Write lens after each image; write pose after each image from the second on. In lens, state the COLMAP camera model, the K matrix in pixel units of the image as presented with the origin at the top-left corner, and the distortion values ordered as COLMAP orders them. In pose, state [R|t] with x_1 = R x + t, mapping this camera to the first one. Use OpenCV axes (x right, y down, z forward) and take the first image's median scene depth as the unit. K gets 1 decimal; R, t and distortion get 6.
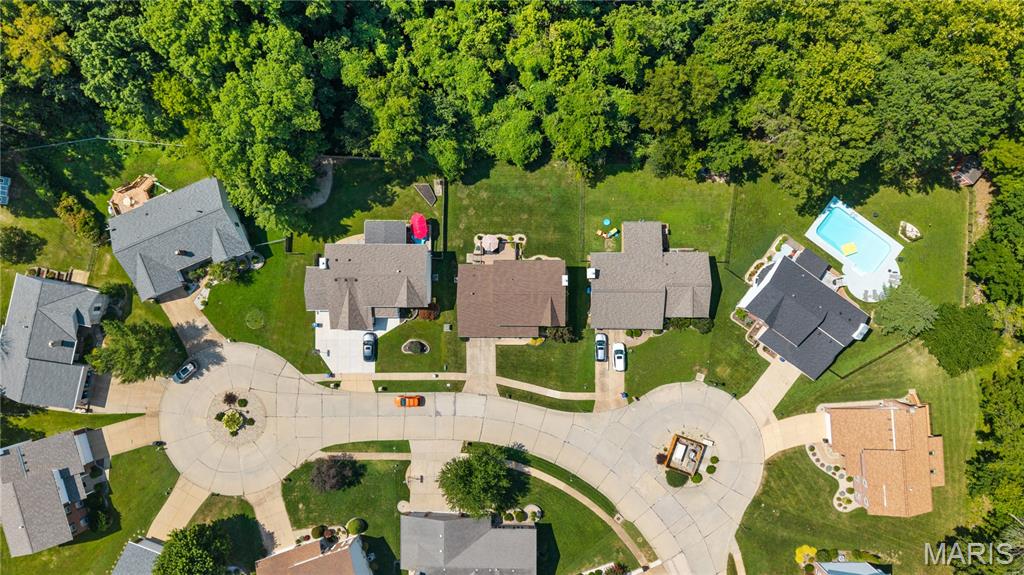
lens RADIAL K [[668.0, 0, 512.0], [0, 668.0, 287.5], [0, 0, 1]] dist [0.054264, -0.069807]
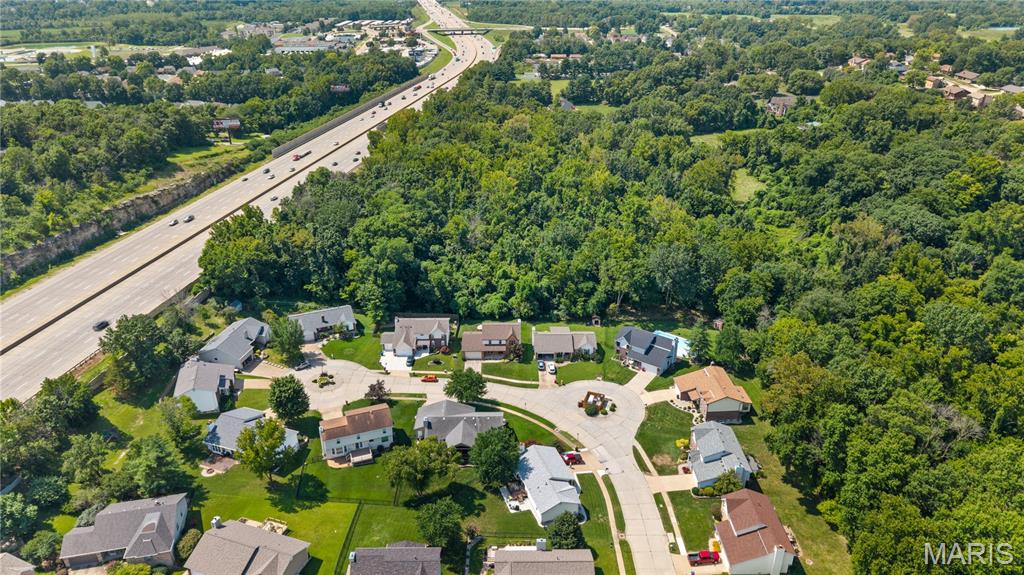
lens RADIAL K [[668.0, 0, 512.0], [0, 668.0, 287.5], [0, 0, 1]] dist [0.054264, -0.069807]
pose [[0.999489, 0.027807, 0.015736, 0.022696], [0.002007, 0.436915, -0.899500, 1.584629], [-0.031888, 0.899073, 0.436637, 0.046133]]
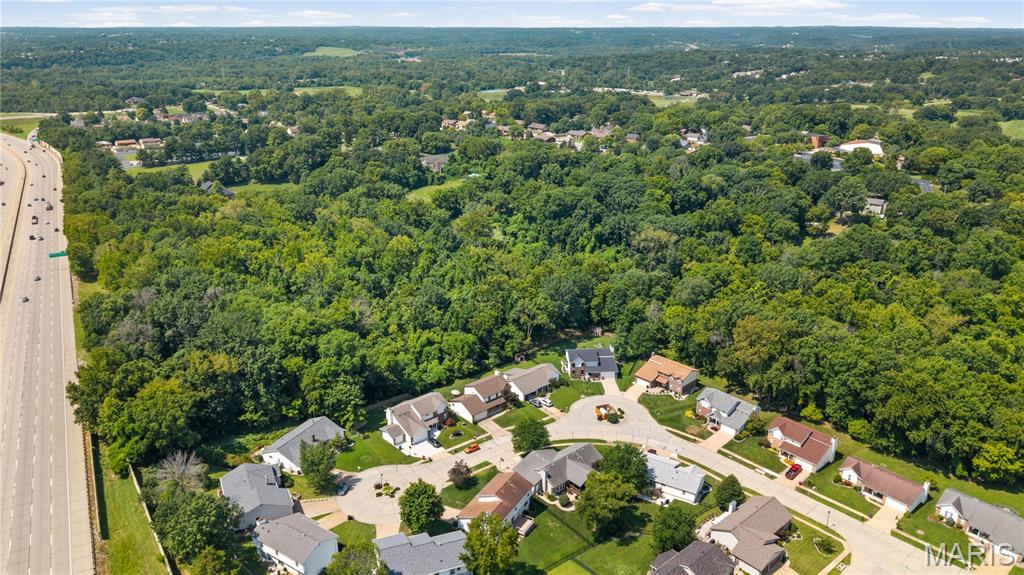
lens RADIAL K [[668.0, 0, 512.0], [0, 668.0, 287.5], [0, 0, 1]] dist [0.054264, -0.069807]
pose [[0.769534, -0.189665, 0.609791, -1.025401], [0.638050, 0.268171, -0.721787, 1.340048], [-0.026631, 0.944517, 0.327383, 0.059013]]
